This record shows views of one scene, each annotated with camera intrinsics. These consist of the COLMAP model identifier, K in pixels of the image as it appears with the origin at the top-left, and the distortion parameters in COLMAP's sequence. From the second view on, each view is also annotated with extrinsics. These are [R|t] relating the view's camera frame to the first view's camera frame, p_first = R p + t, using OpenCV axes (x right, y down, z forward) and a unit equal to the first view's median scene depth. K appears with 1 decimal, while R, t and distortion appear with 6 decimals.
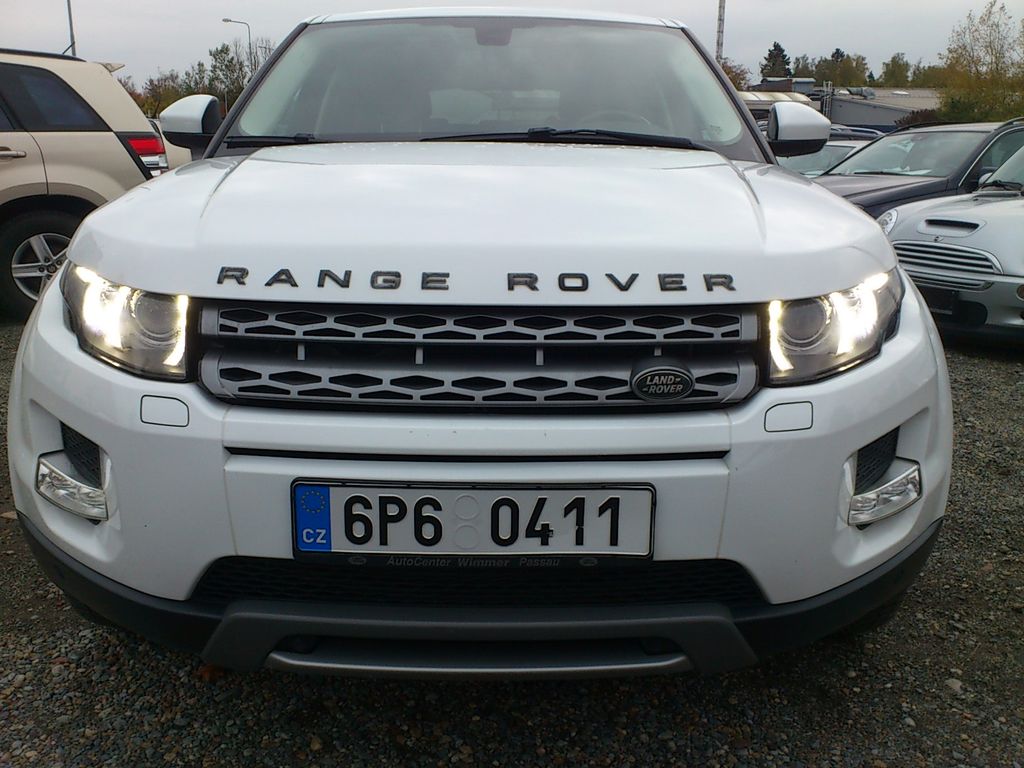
lens RADIAL K [[920.4, 0, 516.9], [0, 920.4, 377.5], [0, 0, 1]] dist [0.005385, -0.014393]
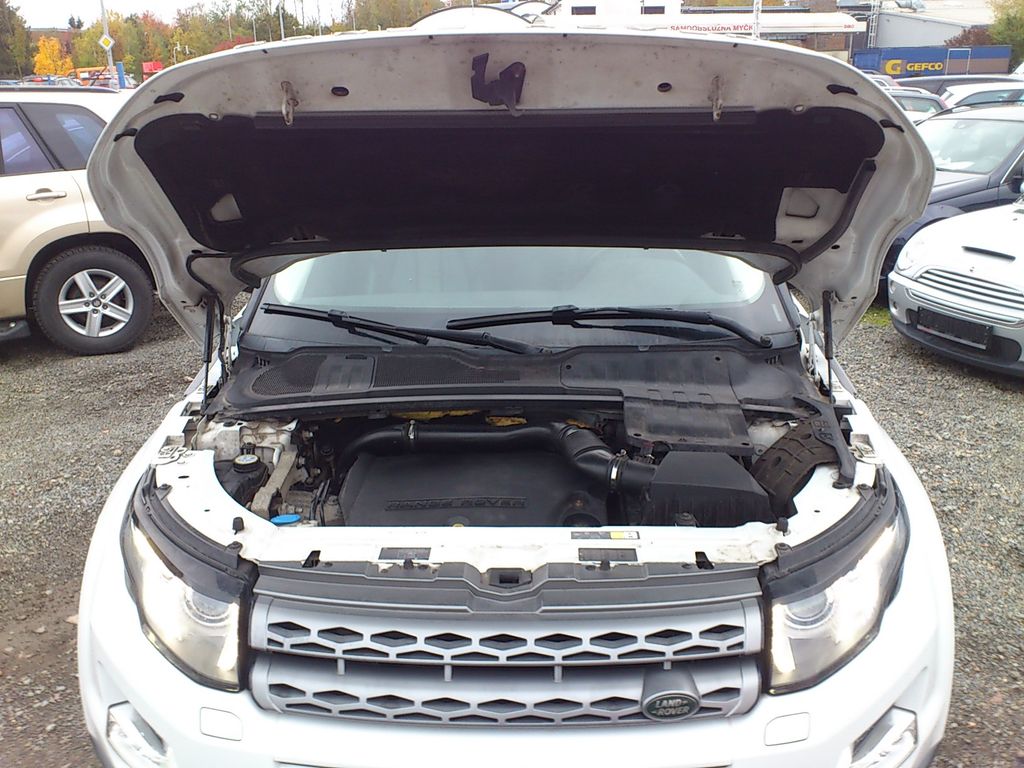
lens RADIAL K [[922.5, 0, 512.0], [0, 922.5, 384.0], [0, 0, 1]] dist [0.002416, -0.031392]
pose [[0.998844, -0.012922, -0.046300, 0.024807], [0.016913, 0.996076, 0.086876, -0.447099], [0.044996, -0.087559, 0.995143, -0.058390]]
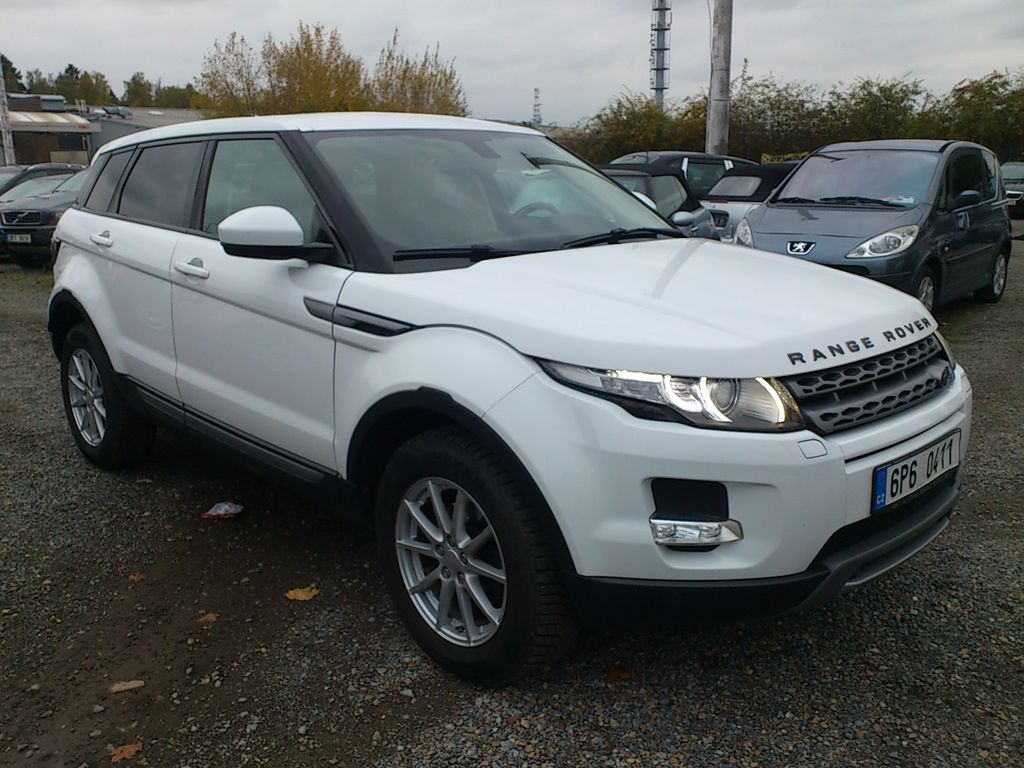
lens RADIAL K [[920.4, 0, 516.9], [0, 920.4, 377.5], [0, 0, 1]] dist [0.005385, -0.014393]
pose [[0.720852, -0.169784, 0.671971, -1.714113], [0.180745, 0.982034, 0.054233, -0.249344], [-0.669106, 0.082362, 0.738589, 0.157499]]
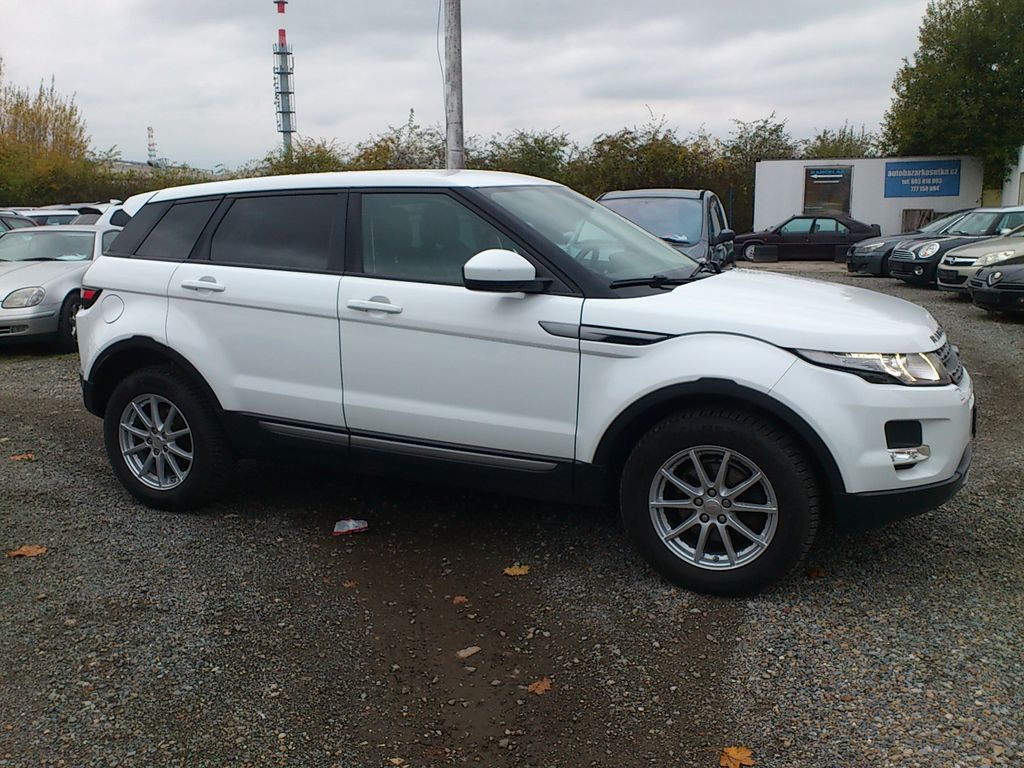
lens RADIAL K [[913.2, 0, 512.0], [0, 913.2, 384.0], [0, 0, 1]] dist [0.019387, -0.008211]
pose [[0.403510, -0.189215, 0.895197, -3.410493], [0.233687, 0.967247, 0.099110, -0.587756], [-0.884630, 0.169204, 0.434511, 1.265826]]
